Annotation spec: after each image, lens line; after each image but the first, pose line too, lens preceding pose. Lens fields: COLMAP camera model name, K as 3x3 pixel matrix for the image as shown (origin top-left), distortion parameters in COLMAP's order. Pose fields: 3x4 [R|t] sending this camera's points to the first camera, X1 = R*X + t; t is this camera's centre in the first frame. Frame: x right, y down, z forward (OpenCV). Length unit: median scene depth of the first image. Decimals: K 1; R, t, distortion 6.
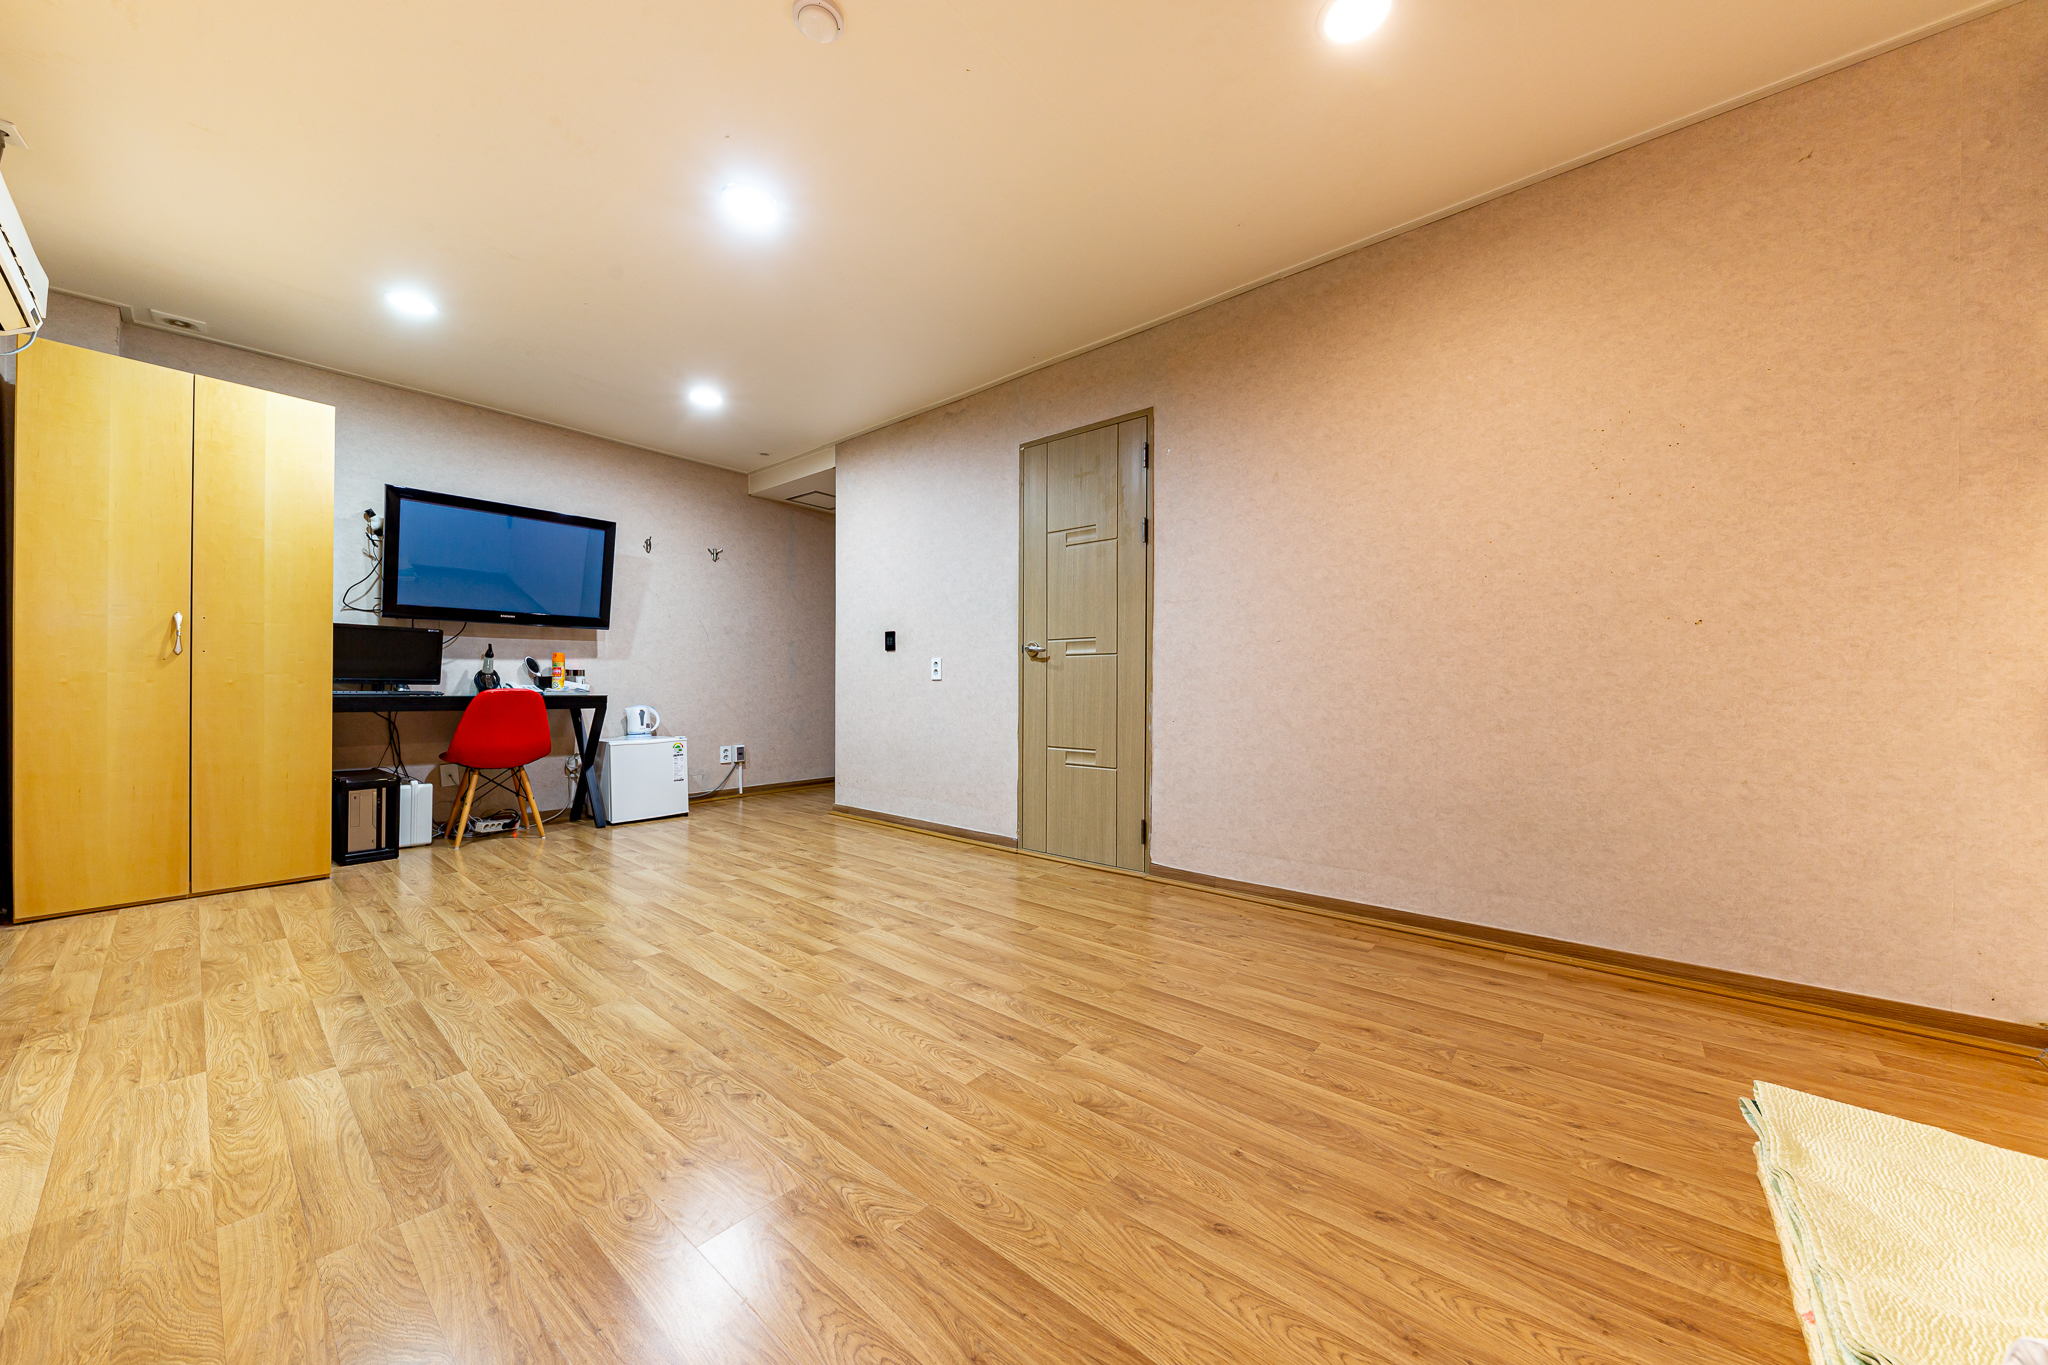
lens RADIAL K [[705.8, 0, 1024.9], [0, 705.8, 685.8], [0, 0, 1]] dist [0.013330, -0.006517]
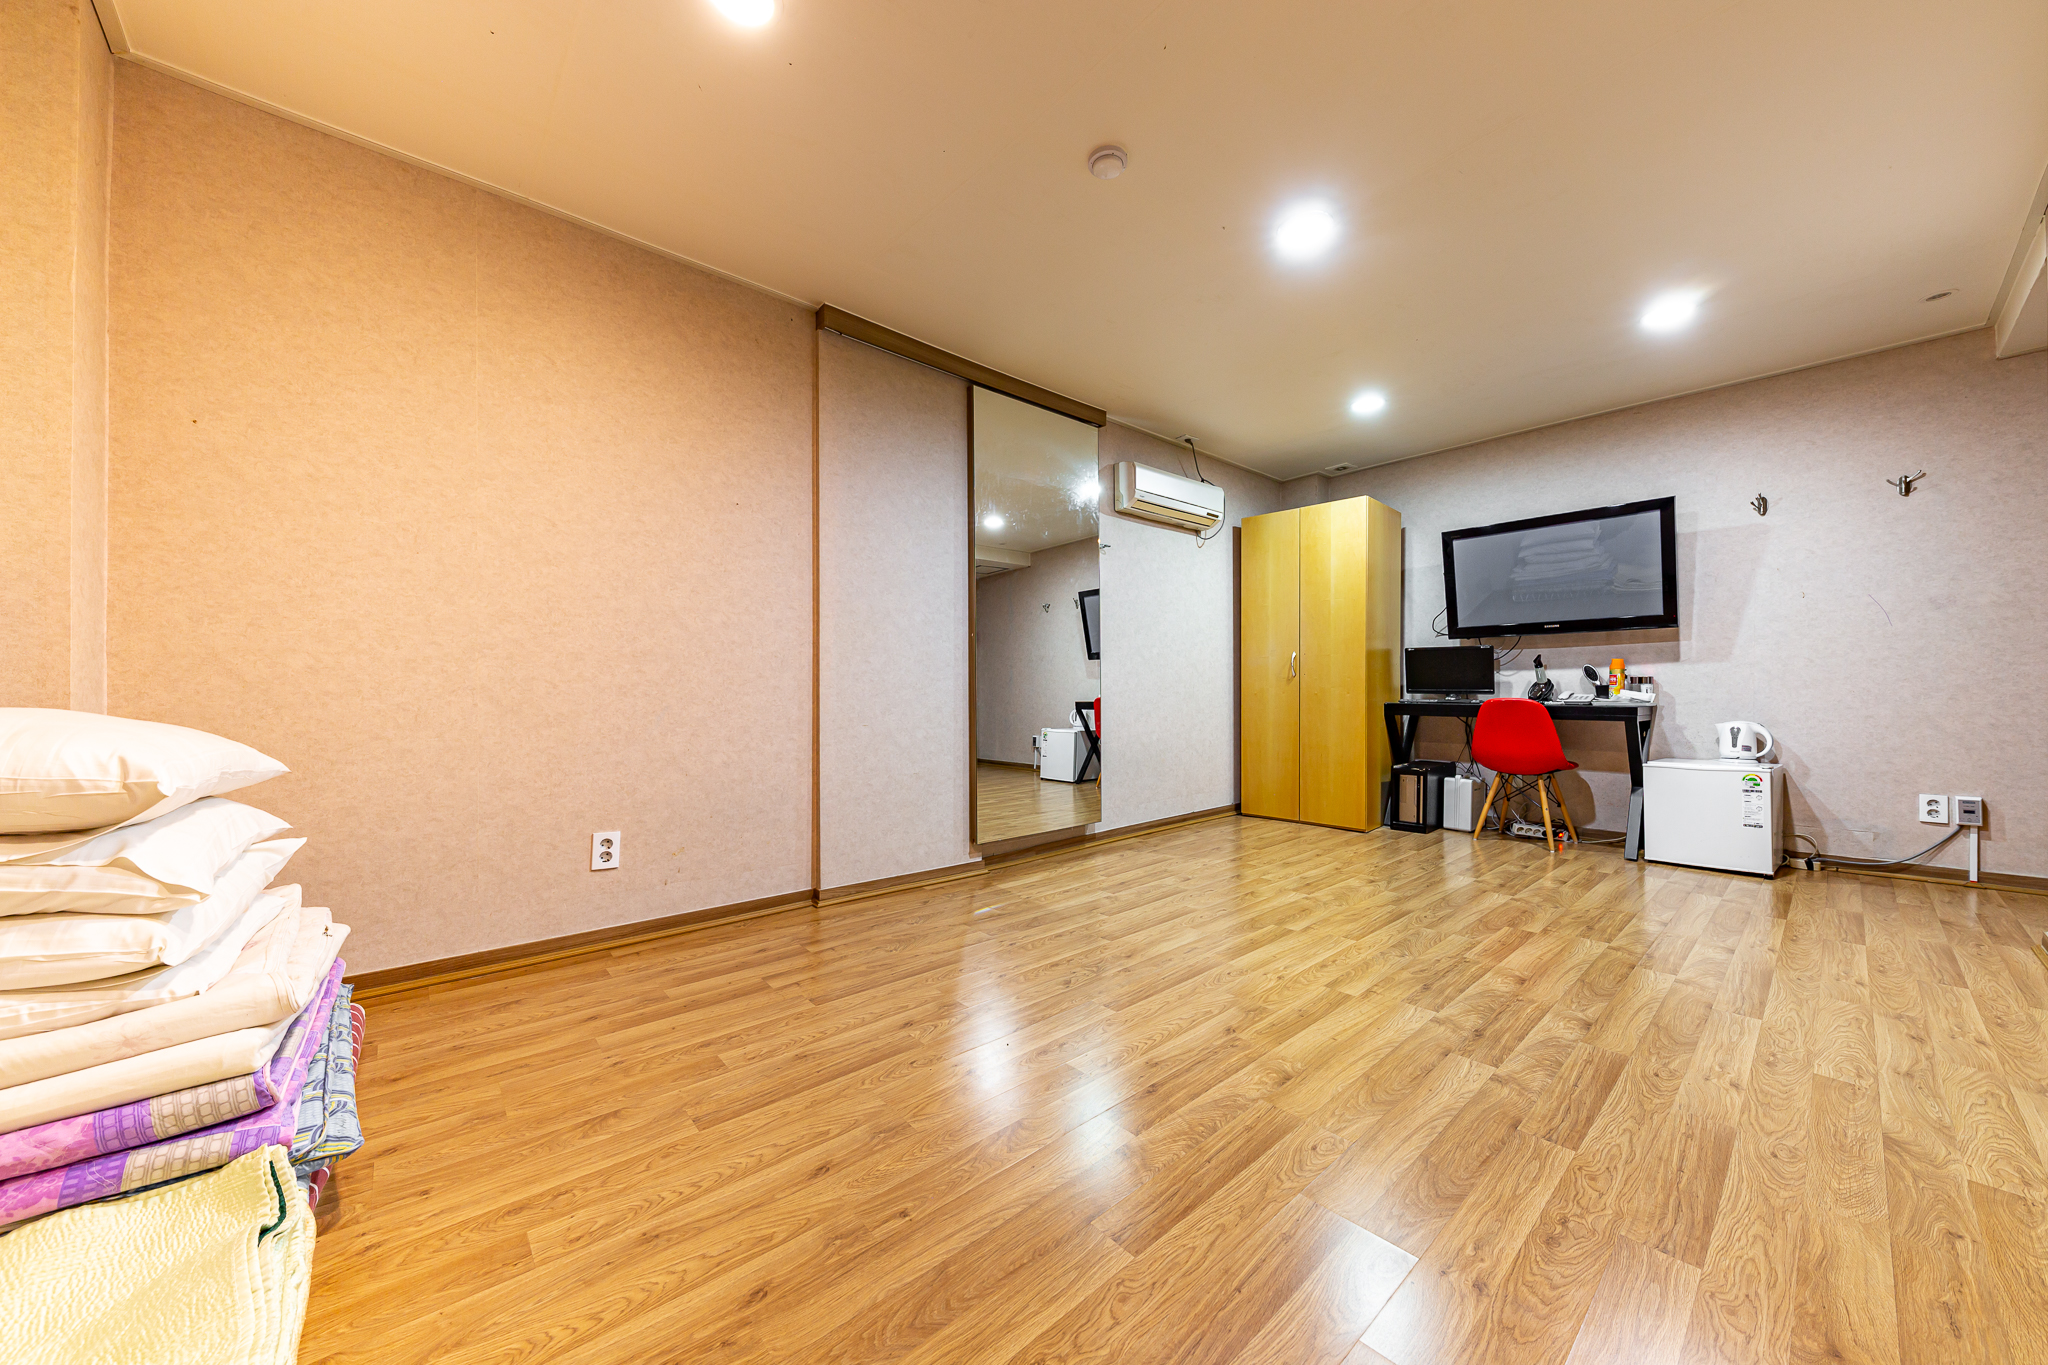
lens RADIAL K [[705.8, 0, 1024.9], [0, 705.8, 685.8], [0, 0, 1]] dist [0.013330, -0.006517]
pose [[-0.151731, -0.011923, -0.988350, 0.616740], [0.001008, 0.999925, -0.012218, -0.002843], [0.988421, -0.002850, -0.151707, 0.674515]]
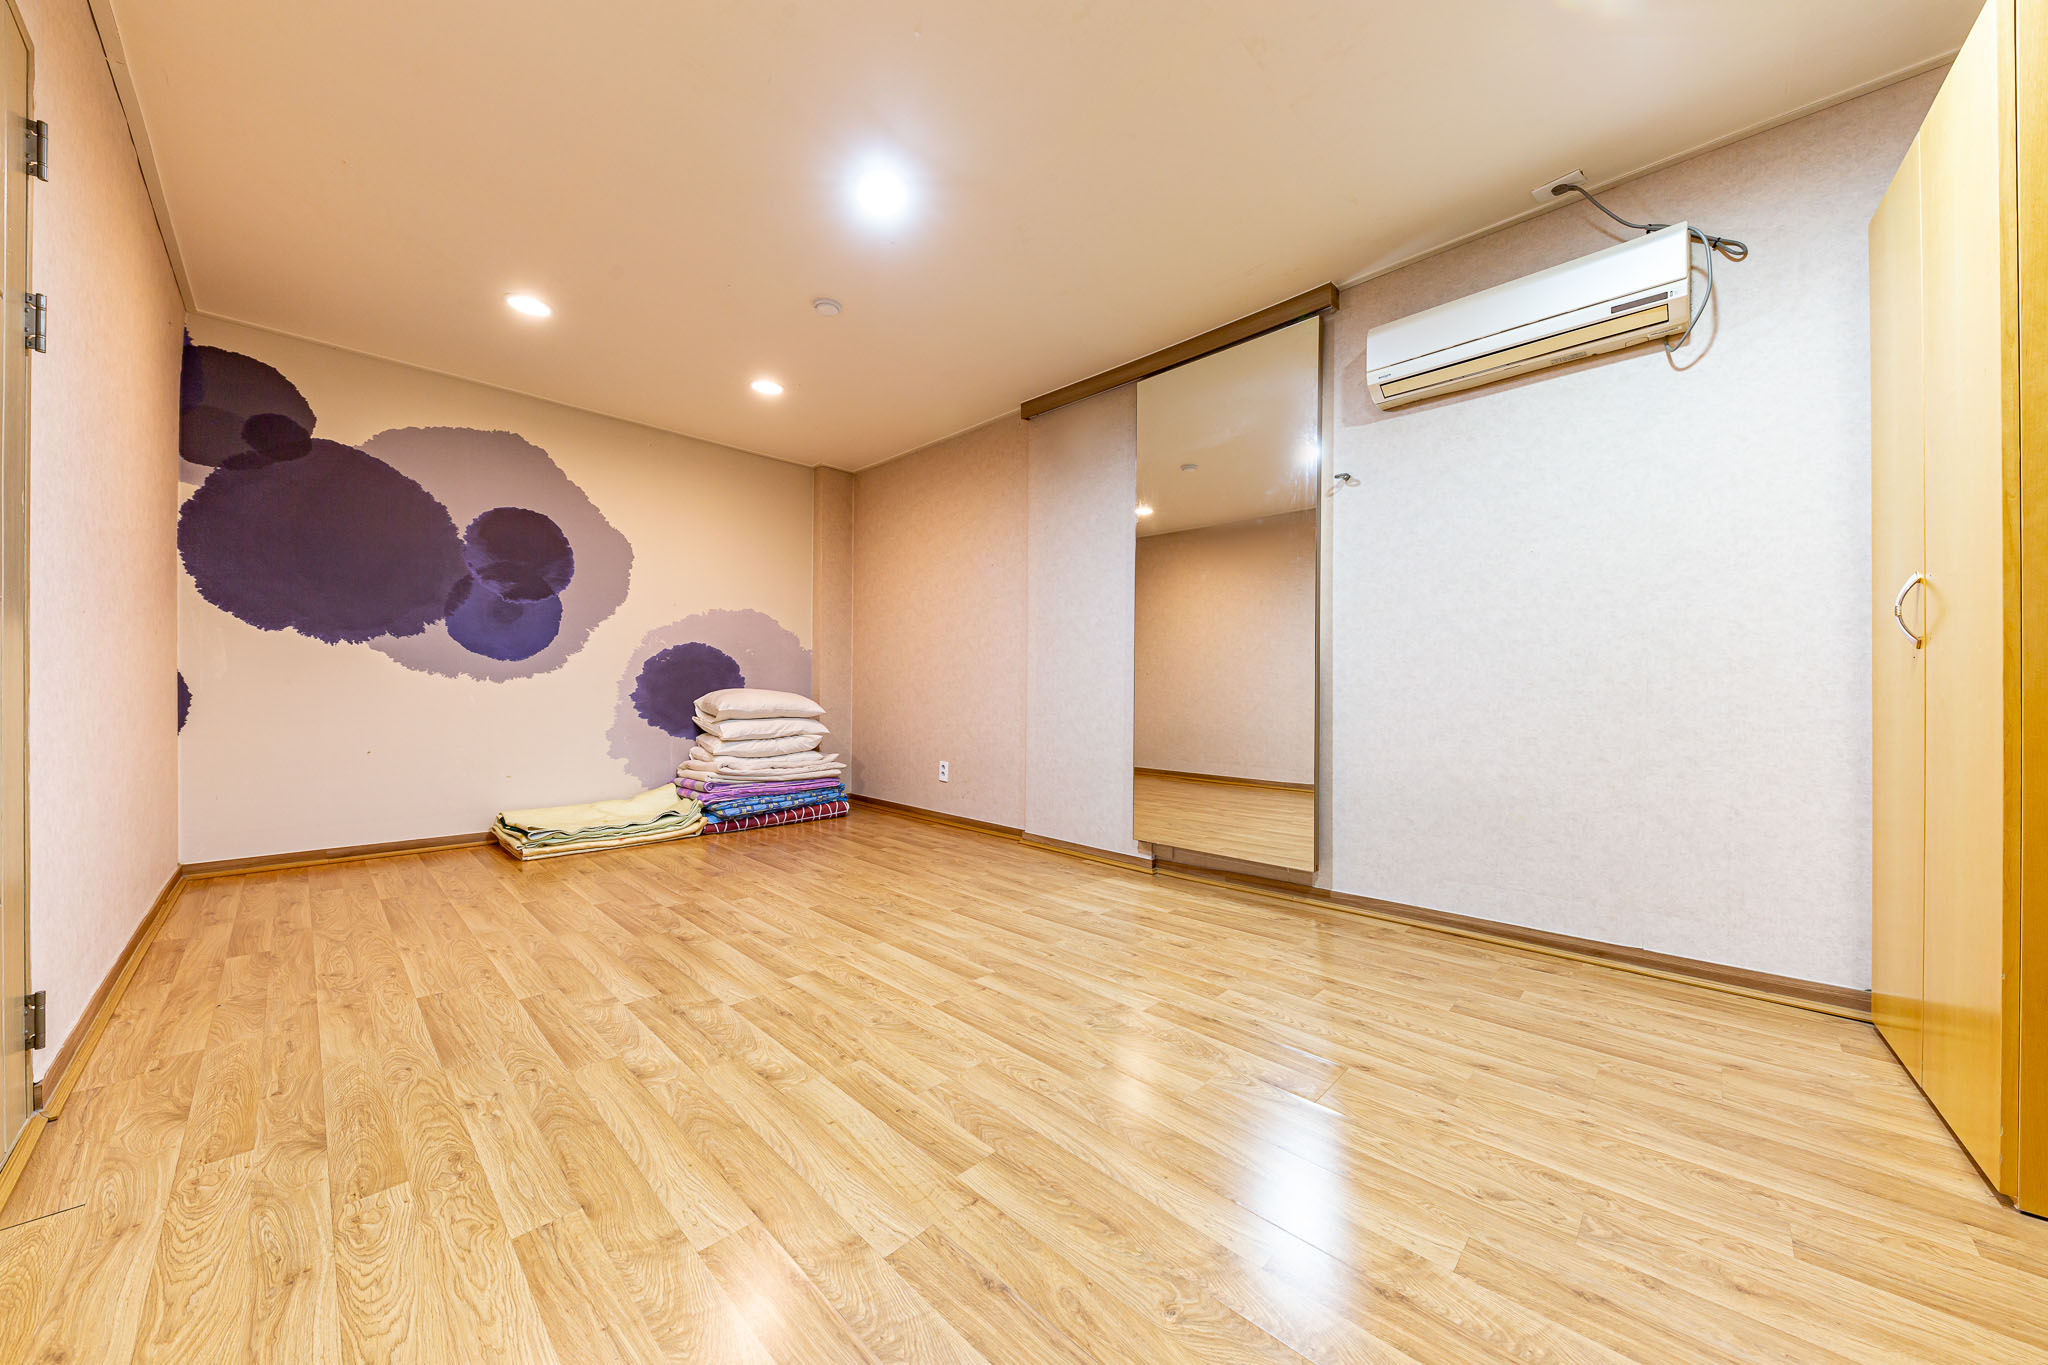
lens RADIAL K [[705.8, 0, 1024.9], [0, 705.8, 685.8], [0, 0, 1]] dist [0.013330, -0.006517]
pose [[-0.997447, -0.011184, 0.070533, -0.578918], [-0.011471, 0.999927, -0.003670, -0.003660], [-0.070487, -0.004469, -0.997503, 1.736088]]
